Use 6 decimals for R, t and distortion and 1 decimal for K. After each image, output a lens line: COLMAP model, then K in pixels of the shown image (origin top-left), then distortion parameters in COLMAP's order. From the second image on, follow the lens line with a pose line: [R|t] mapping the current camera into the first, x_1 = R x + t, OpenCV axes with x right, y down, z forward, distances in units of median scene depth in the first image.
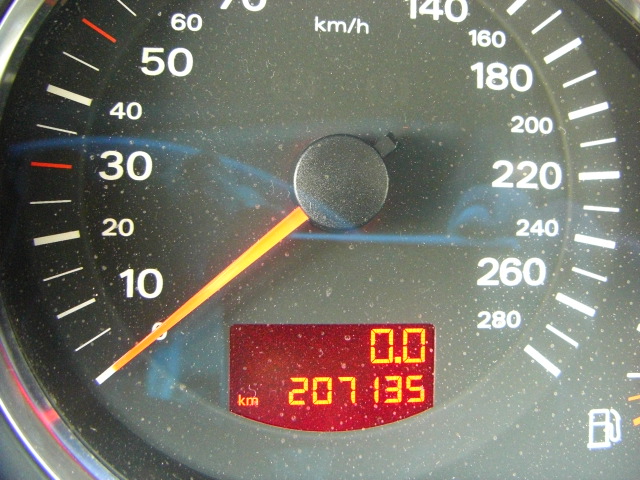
lens RADIAL K [[704.4, 0, 320.0], [0, 704.4, 240.4], [0, 0, 1]] dist [-0.128867, 0.000000]
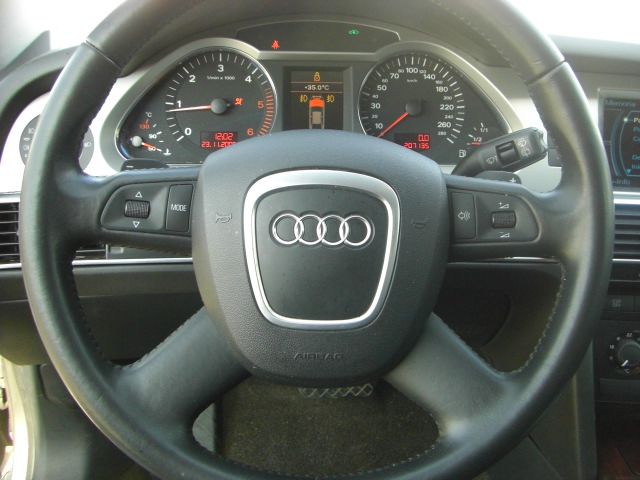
lens RADIAL K [[704.4, 0, 319.6], [0, 704.4, 240.0], [0, 0, 1]] dist [-0.128867, 0.000000]
pose [[0.998719, -0.012589, -0.049004, -0.443616], [0.012840, 0.999906, 0.004813, 0.911467], [0.048939, -0.005436, 0.998787, -4.533909]]
